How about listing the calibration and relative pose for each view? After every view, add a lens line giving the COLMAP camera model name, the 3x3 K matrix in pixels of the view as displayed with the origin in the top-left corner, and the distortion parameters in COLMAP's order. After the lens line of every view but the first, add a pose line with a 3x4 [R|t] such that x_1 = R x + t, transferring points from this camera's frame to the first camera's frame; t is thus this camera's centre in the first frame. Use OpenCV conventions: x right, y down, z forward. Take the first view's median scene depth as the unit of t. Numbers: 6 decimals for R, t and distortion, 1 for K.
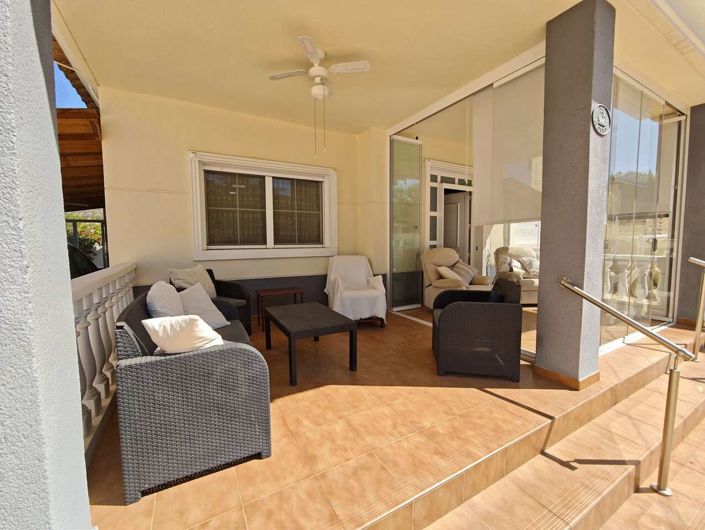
lens RADIAL K [[294.1, 0, 353.0], [0, 294.1, 263.4], [0, 0, 1]] dist [-0.002899, -0.001136]
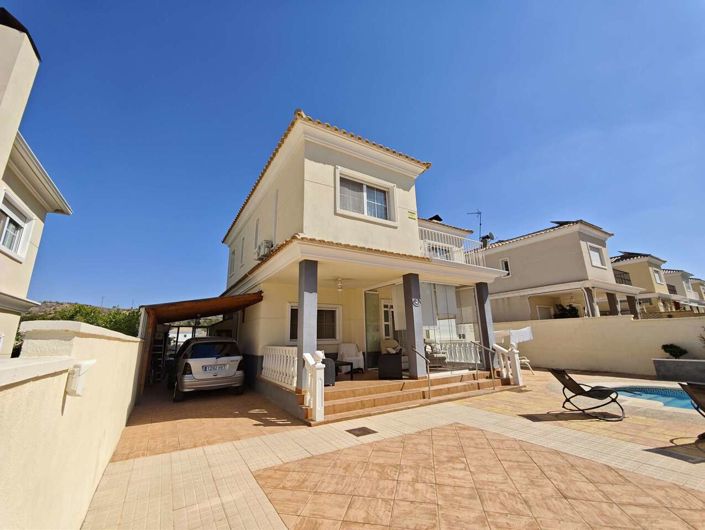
lens RADIAL K [[294.1, 0, 353.4], [0, 294.1, 263.2], [0, 0, 1]] dist [-0.002899, -0.001136]
pose [[0.998871, -0.000774, 0.047509, -0.070259], [0.015868, 0.947897, -0.318180, 0.099871], [-0.044787, 0.318575, 0.946839, -1.229296]]
